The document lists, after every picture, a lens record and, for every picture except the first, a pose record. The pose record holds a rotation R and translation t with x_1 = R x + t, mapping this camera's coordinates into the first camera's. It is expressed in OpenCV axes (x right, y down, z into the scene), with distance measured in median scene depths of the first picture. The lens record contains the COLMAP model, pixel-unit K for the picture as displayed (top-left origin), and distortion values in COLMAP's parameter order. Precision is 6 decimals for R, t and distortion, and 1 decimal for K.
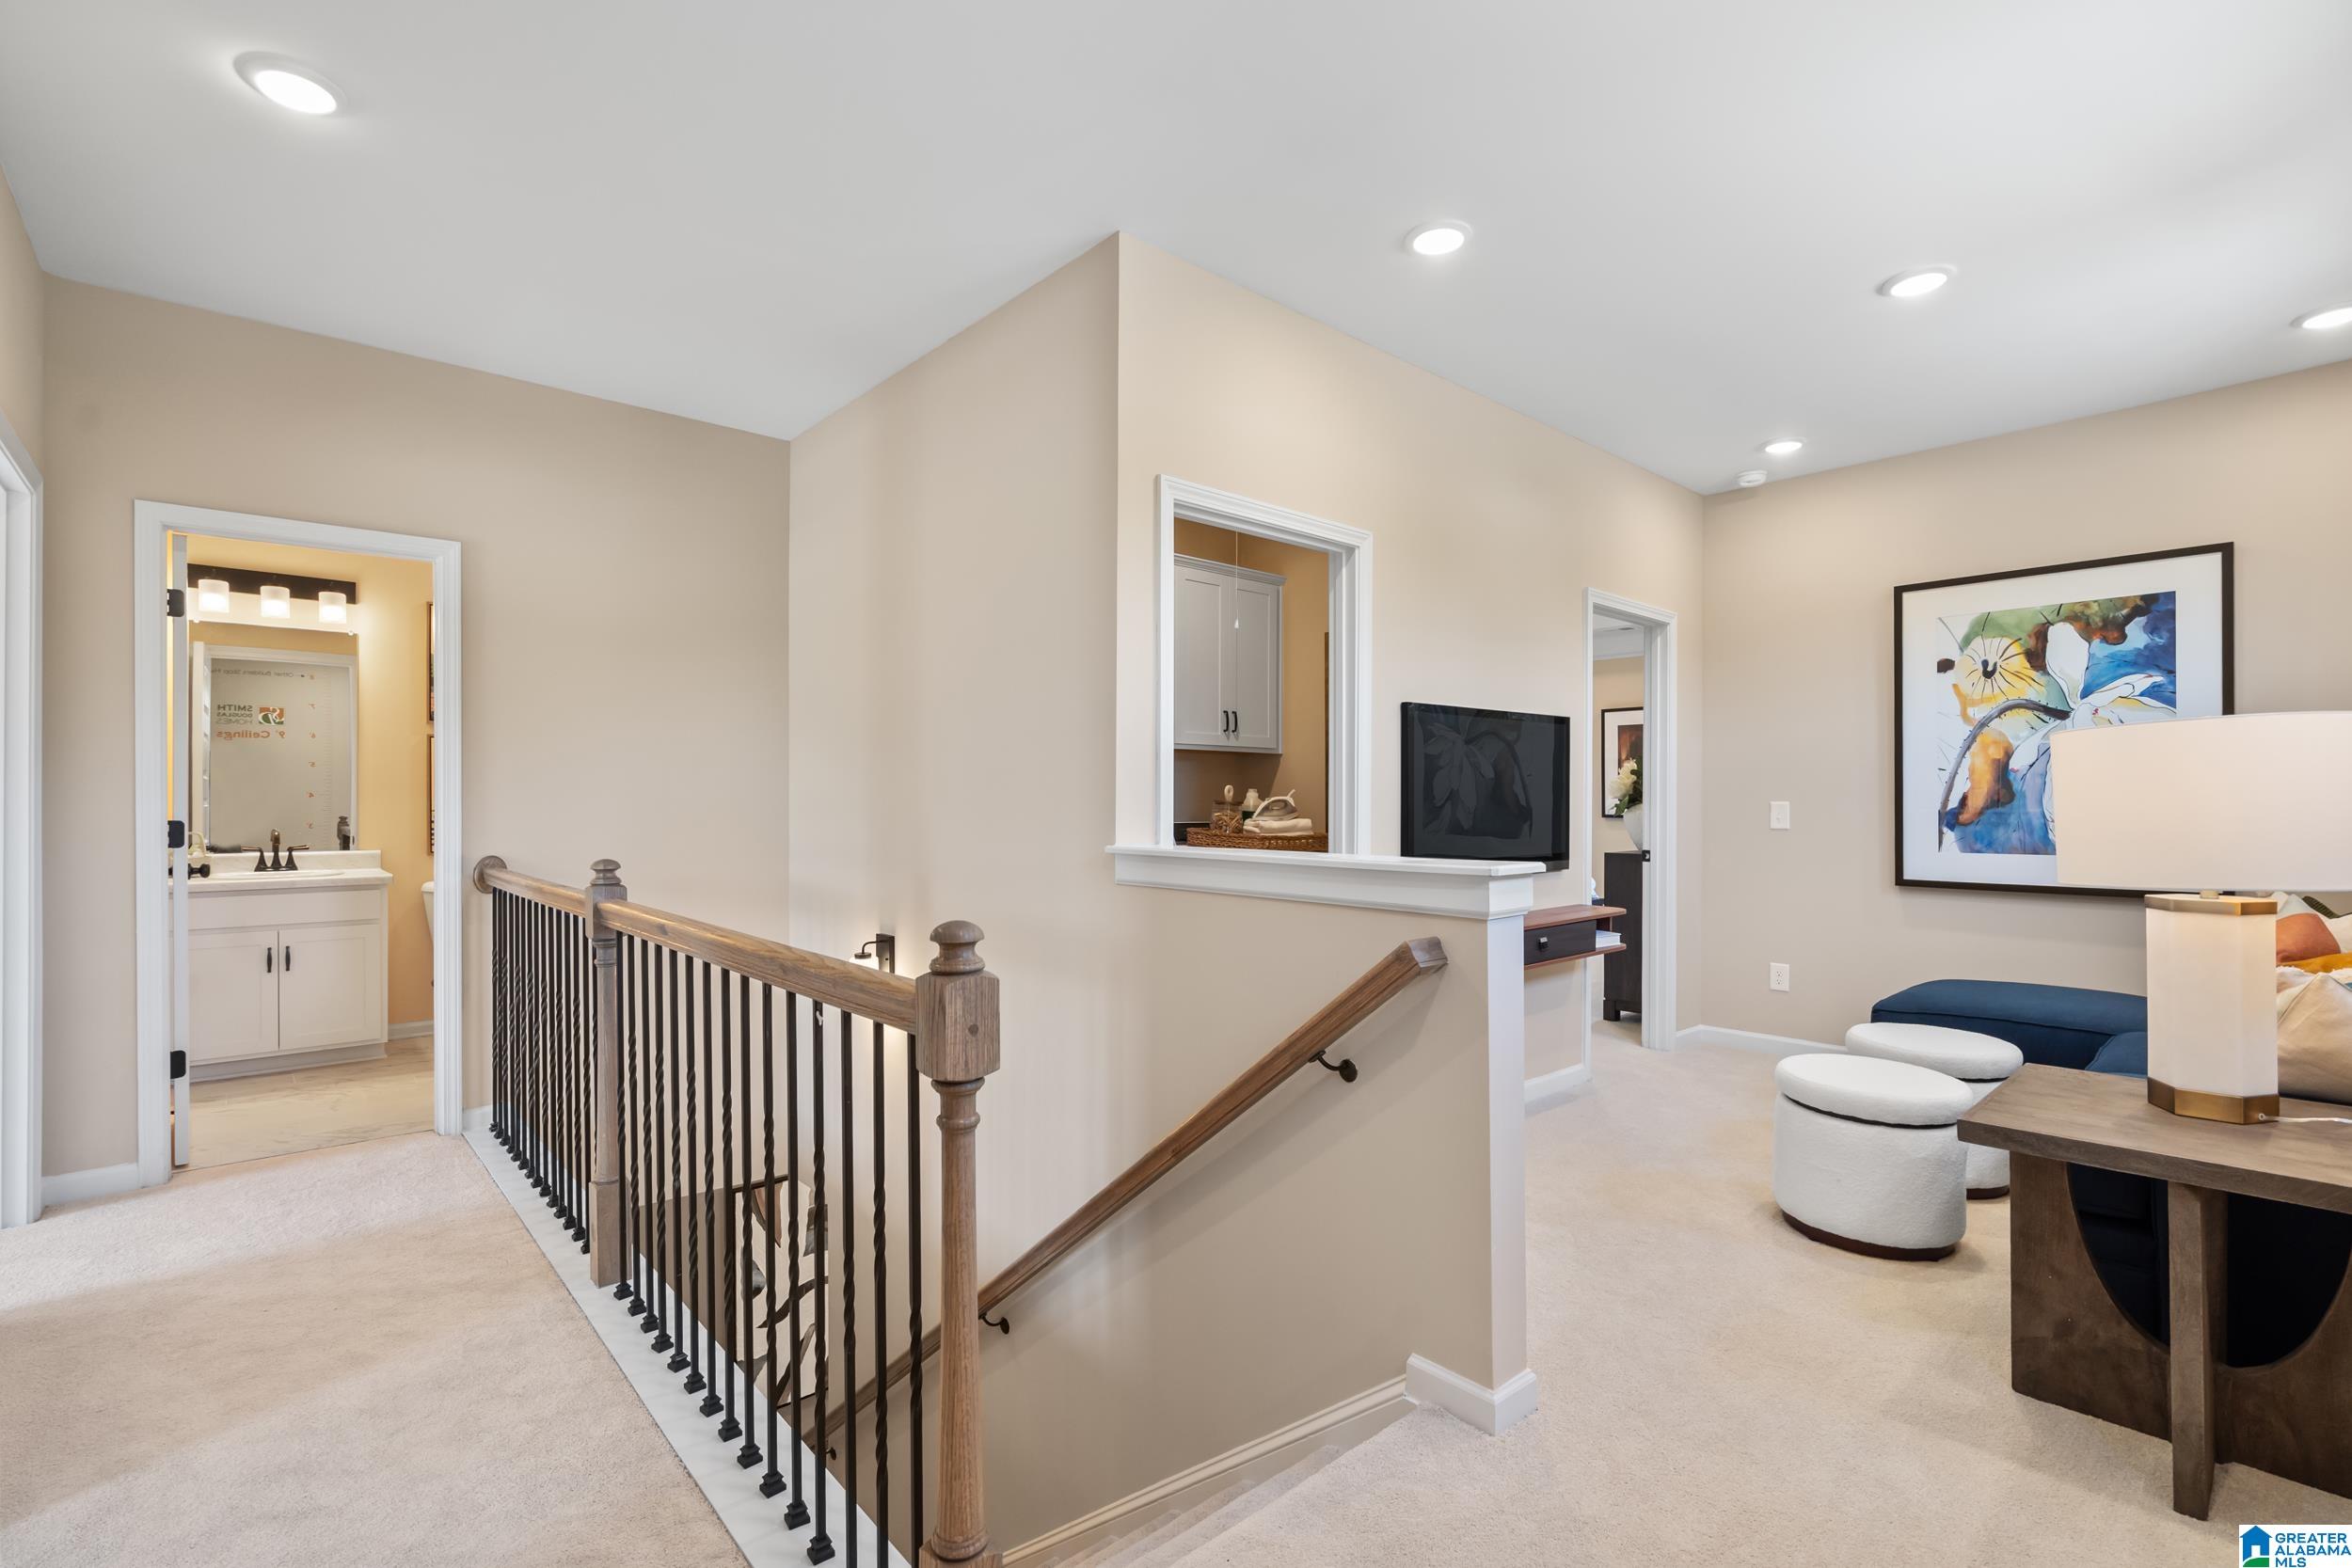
lens RADIAL K [[1054.8, 0, 1181.4], [0, 1054.8, 822.7], [0, 0, 1]] dist [-0.001148, 0.000150]
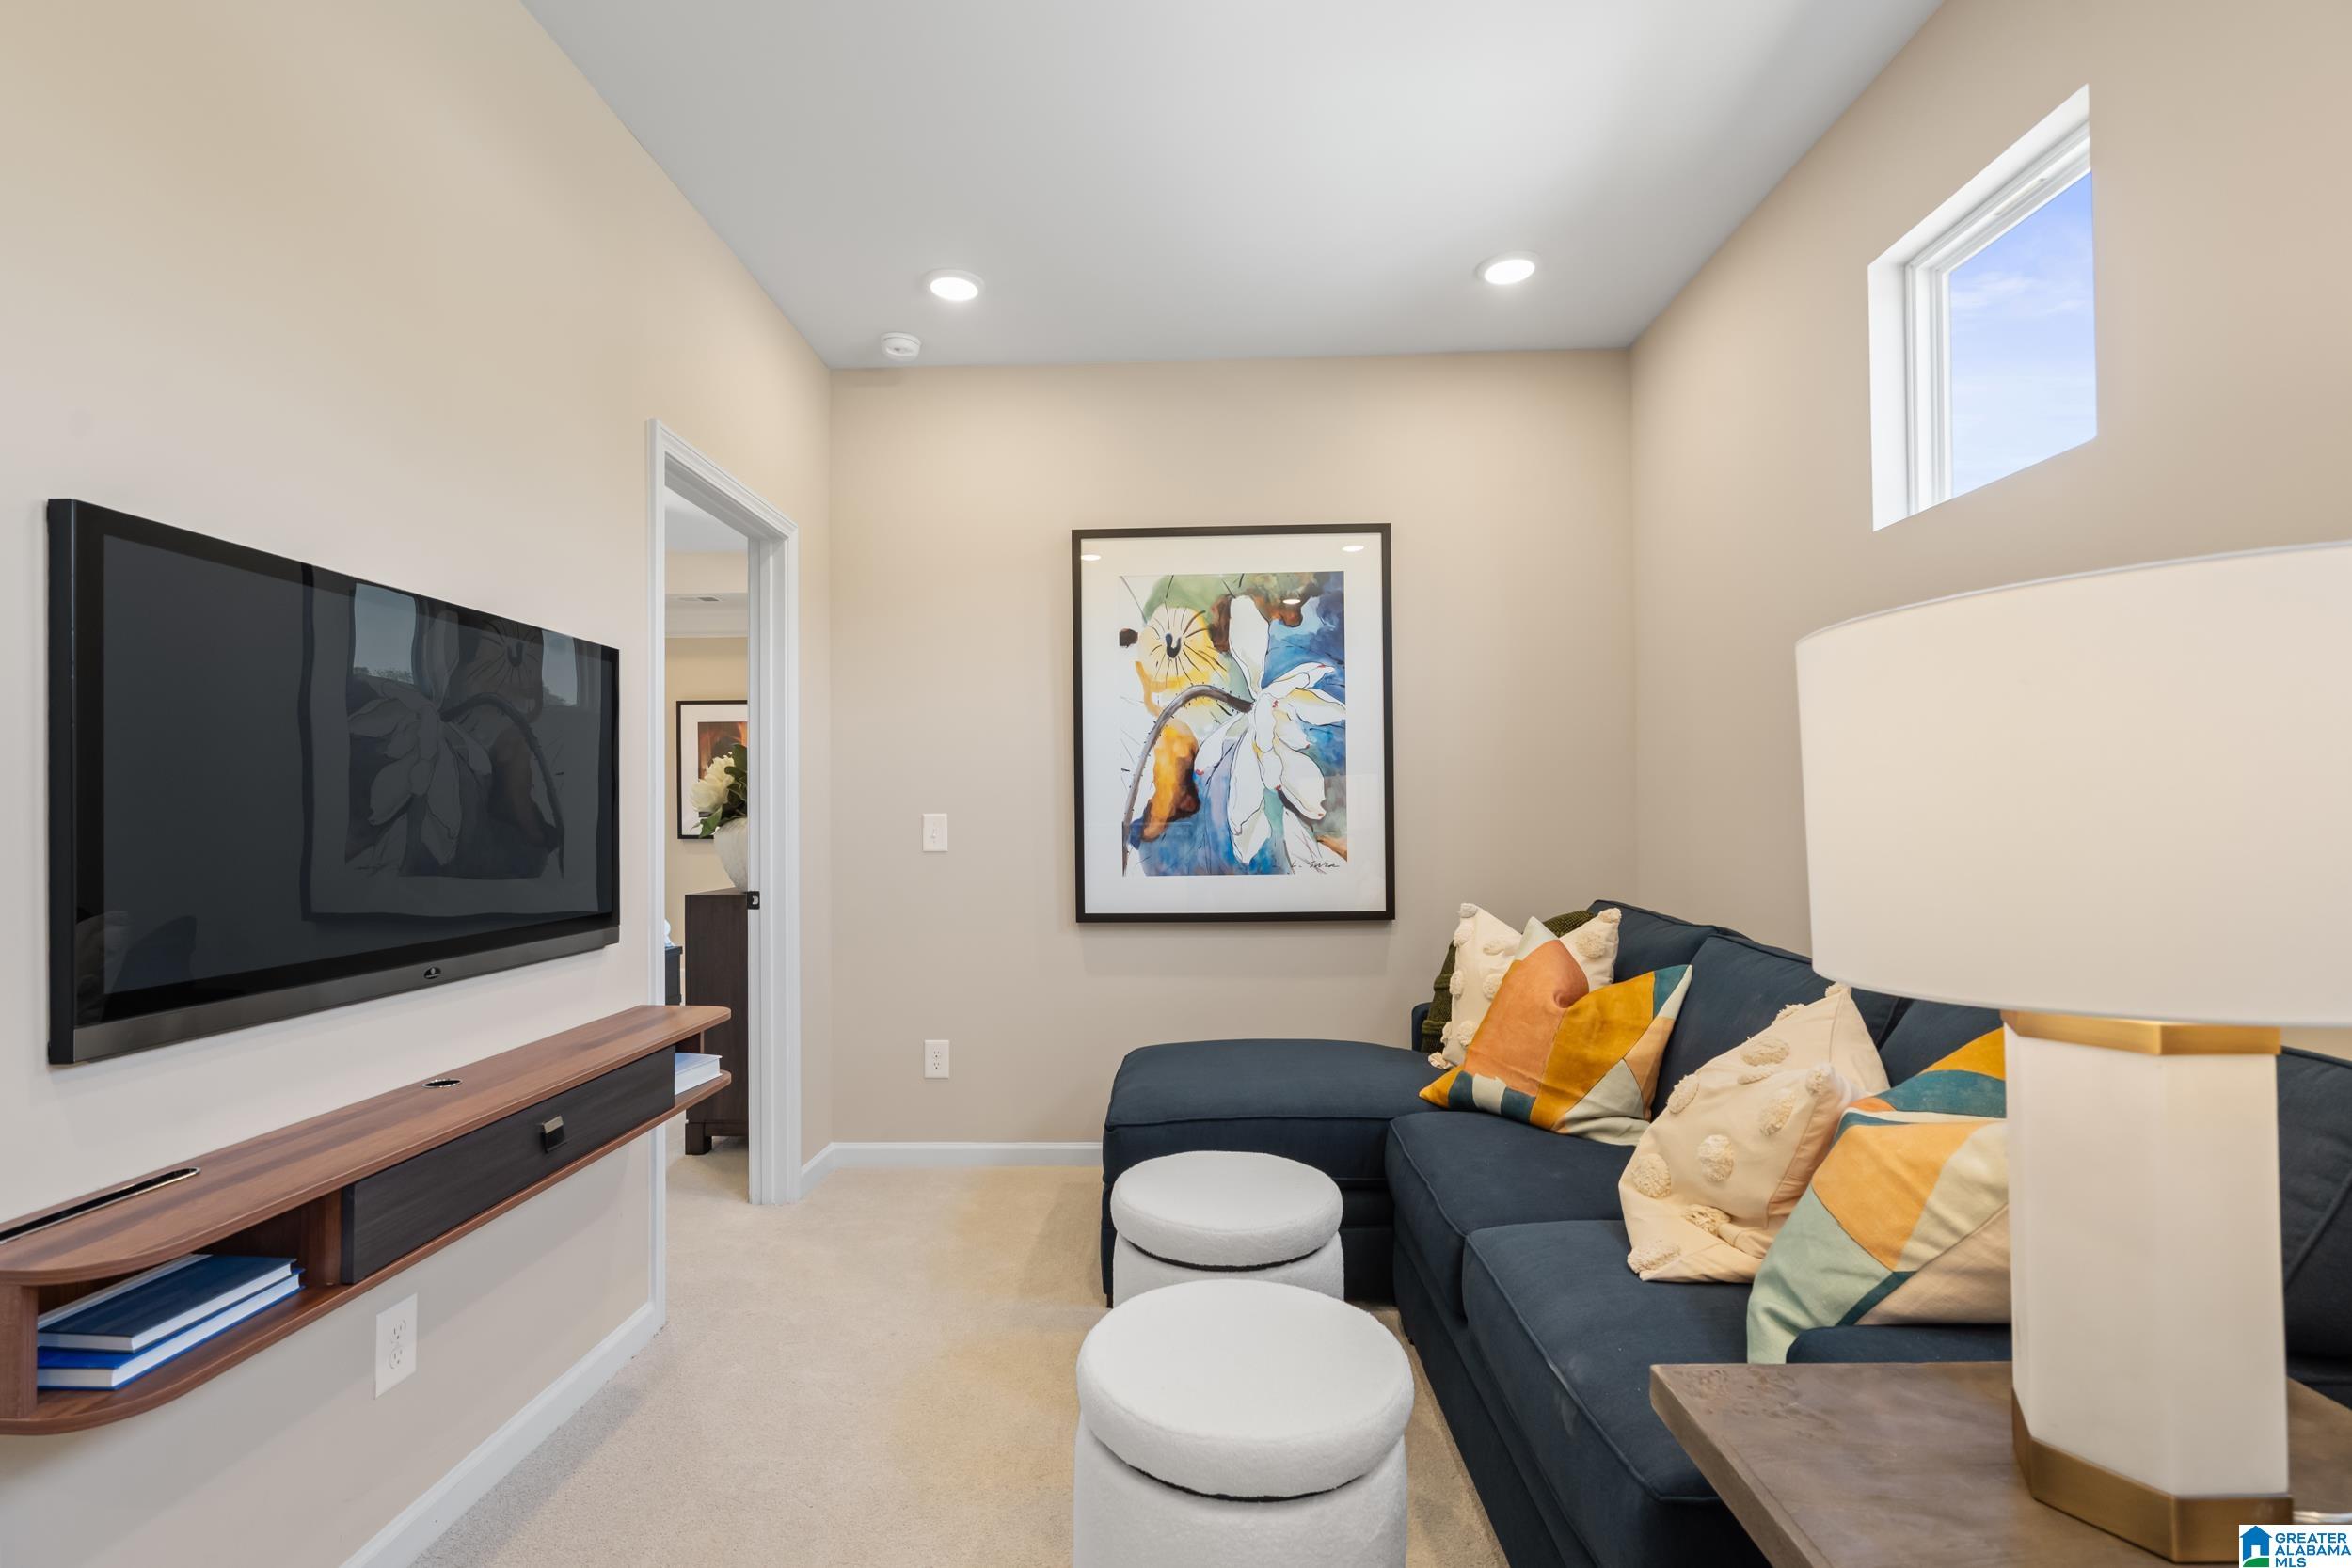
lens RADIAL K [[1072.7, 0, 1167.7], [0, 1072.7, 791.2], [0, 0, 1]] dist [-0.000515, 0.000840]
pose [[0.689699, 0.011296, 0.724008, 0.172192], [0.023372, 0.999010, -0.037851, -0.004310], [-0.723719, 0.043028, 0.688752, 0.443732]]
